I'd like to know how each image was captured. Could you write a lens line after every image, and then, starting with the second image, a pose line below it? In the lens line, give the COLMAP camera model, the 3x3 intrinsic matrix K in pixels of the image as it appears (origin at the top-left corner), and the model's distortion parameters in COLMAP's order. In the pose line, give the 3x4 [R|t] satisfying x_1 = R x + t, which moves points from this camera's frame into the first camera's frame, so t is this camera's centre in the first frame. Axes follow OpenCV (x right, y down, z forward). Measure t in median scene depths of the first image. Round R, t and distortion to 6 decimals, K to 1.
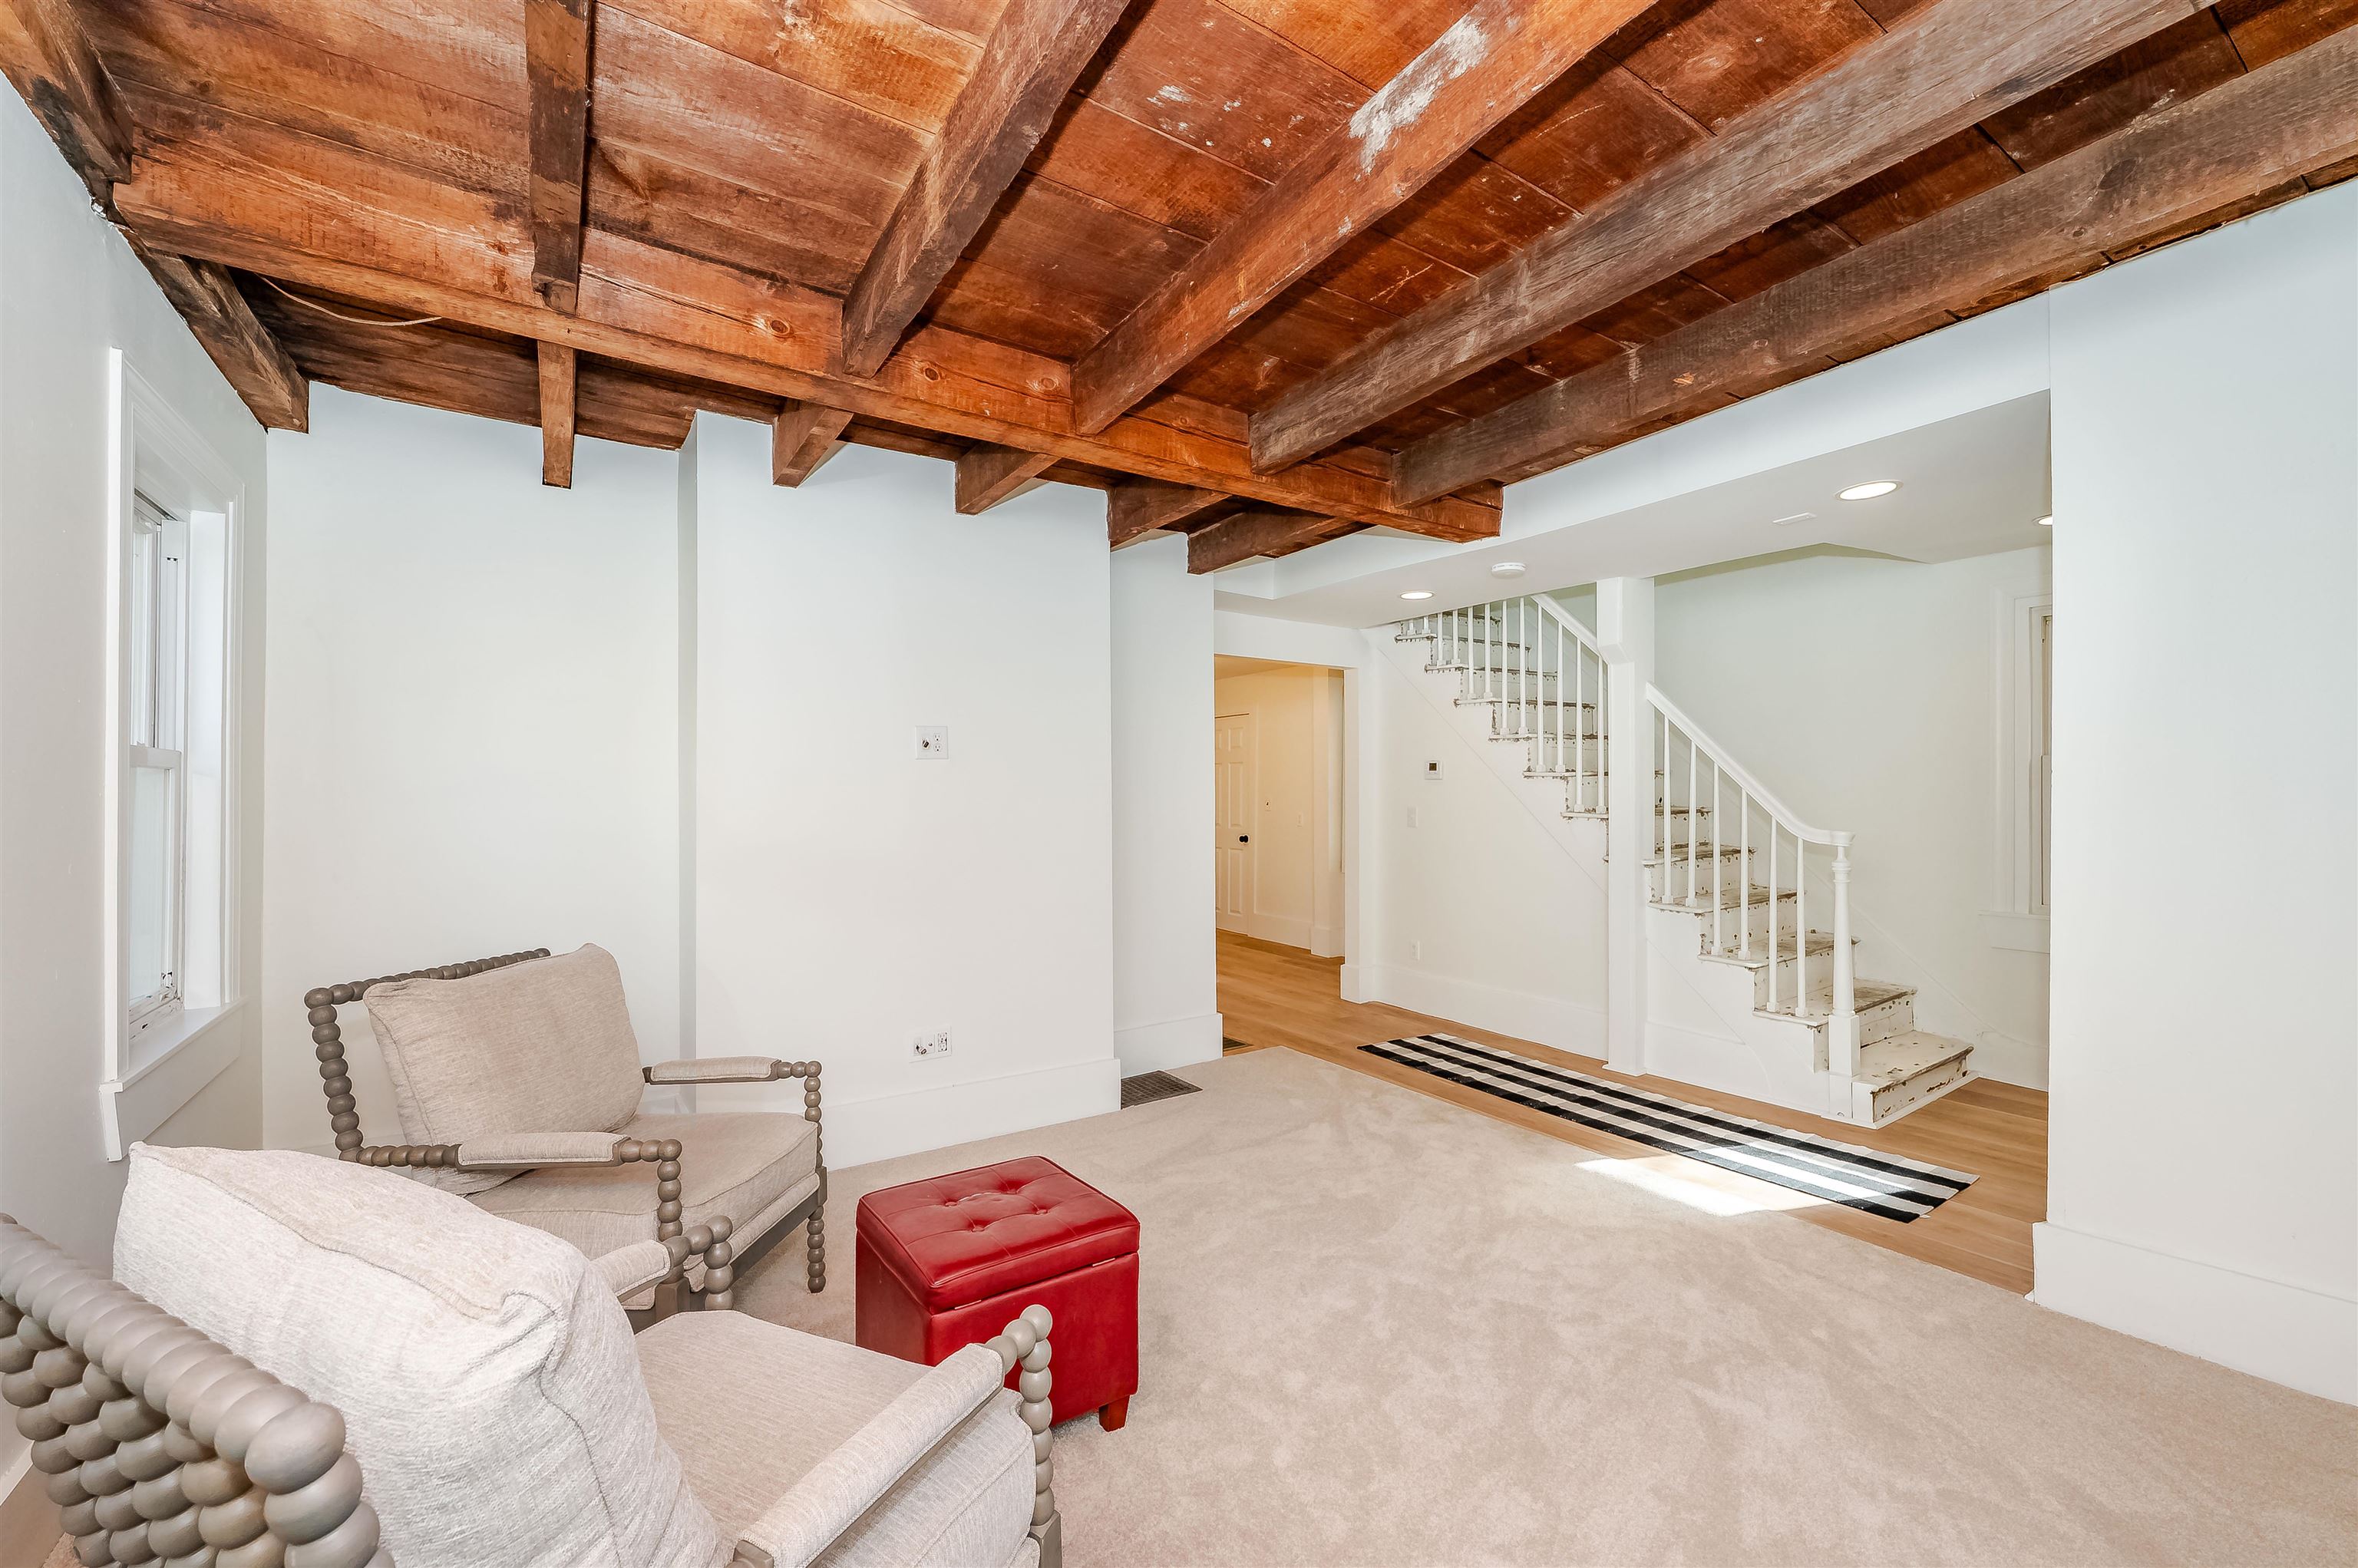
lens RADIAL K [[926.9, 0, 1186.2], [0, 926.9, 784.6], [0, 0, 1]] dist [-0.019402, 0.000120]
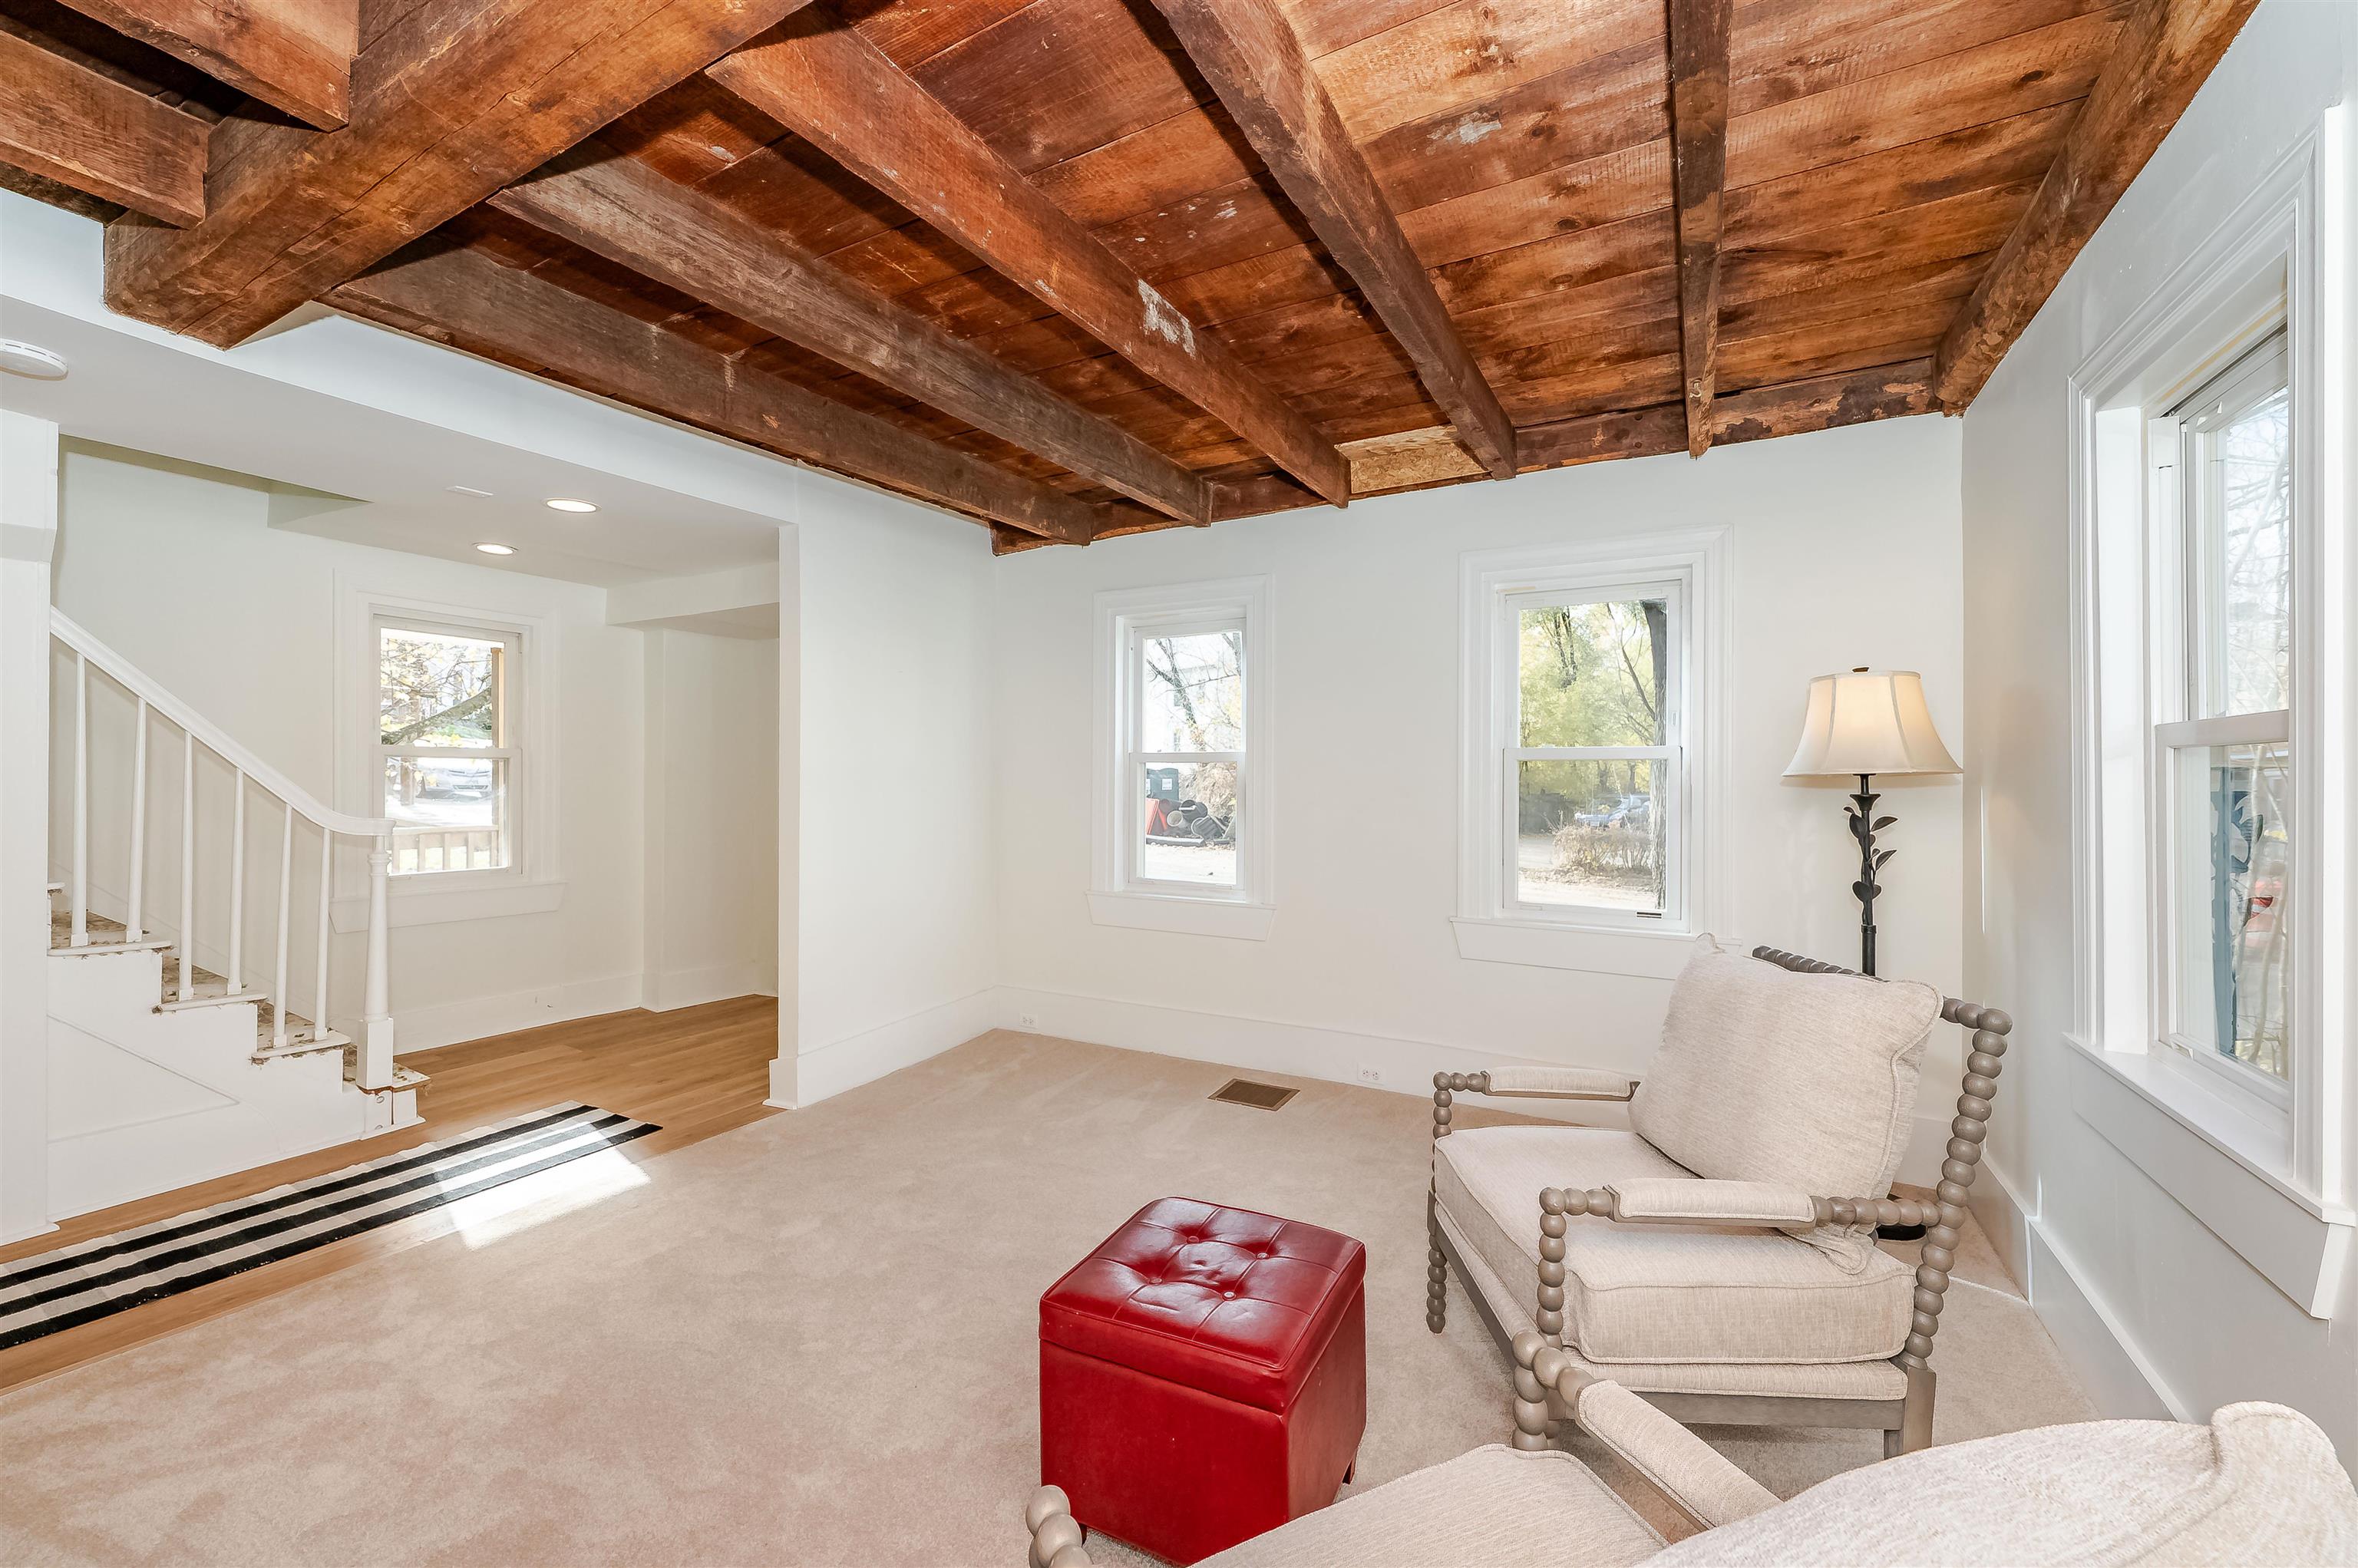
lens RADIAL K [[926.9, 0, 1186.2], [0, 926.9, 784.6], [0, 0, 1]] dist [-0.019402, 0.000120]
pose [[-0.472639, -0.000454, 0.881256, -0.550105], [-0.011594, 0.999917, -0.005703, 0.011664], [-0.881180, -0.012913, -0.472605, 0.826572]]
